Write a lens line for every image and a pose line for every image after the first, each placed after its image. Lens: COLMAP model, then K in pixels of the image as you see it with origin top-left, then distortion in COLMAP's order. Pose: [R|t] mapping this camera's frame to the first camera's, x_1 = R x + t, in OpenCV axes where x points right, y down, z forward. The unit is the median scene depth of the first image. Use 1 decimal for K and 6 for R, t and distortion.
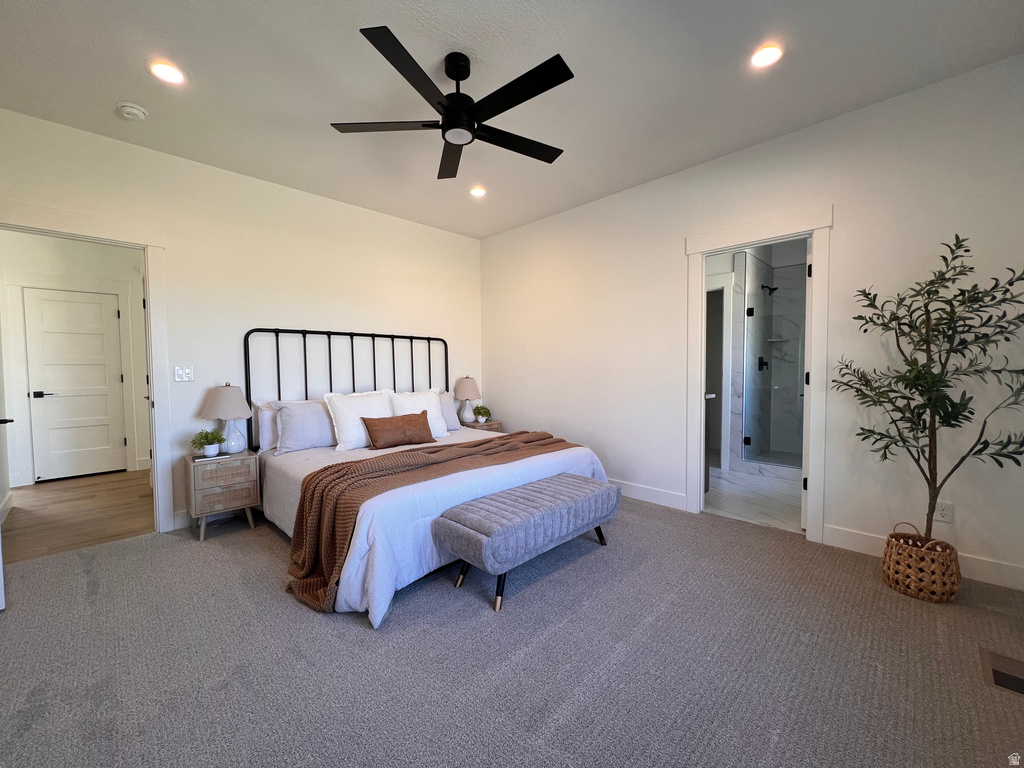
lens RADIAL K [[411.9, 0, 512.0], [0, 411.9, 384.0], [0, 0, 1]] dist [-0.002036, -0.000555]
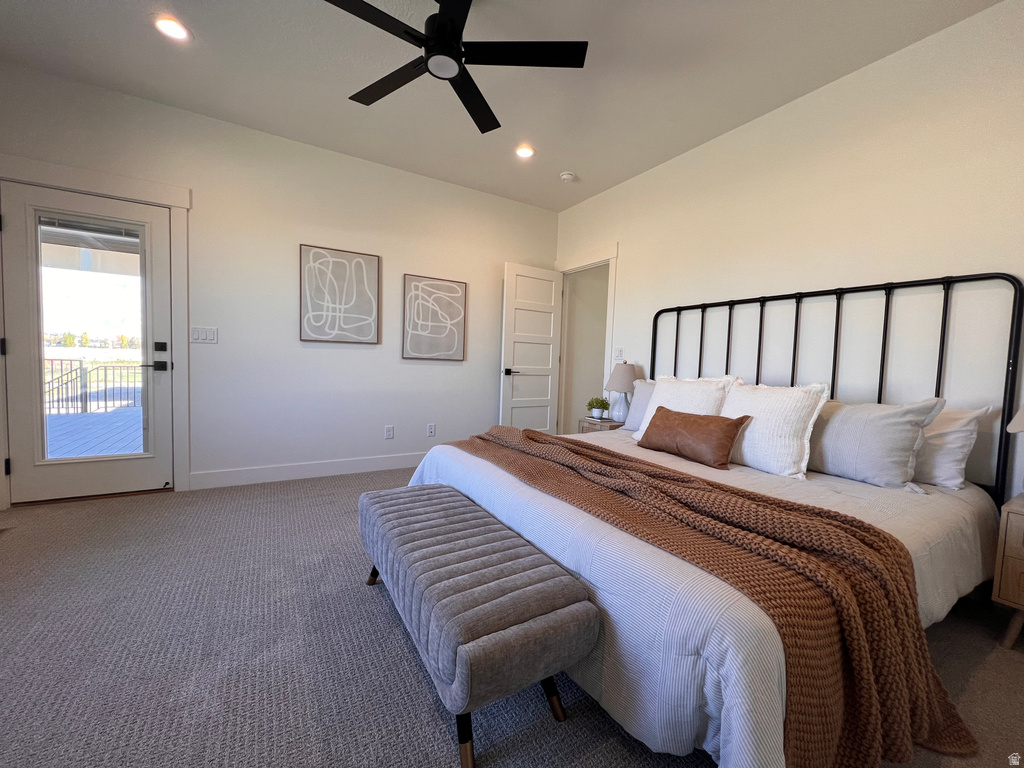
lens RADIAL K [[411.9, 0, 512.0], [0, 411.9, 384.0], [0, 0, 1]] dist [-0.002036, -0.000555]
pose [[-0.238950, 0.056756, -0.969372, 0.447046], [-0.067721, 0.994886, 0.074943, -0.002944], [0.968667, 0.083555, -0.233885, 0.860998]]
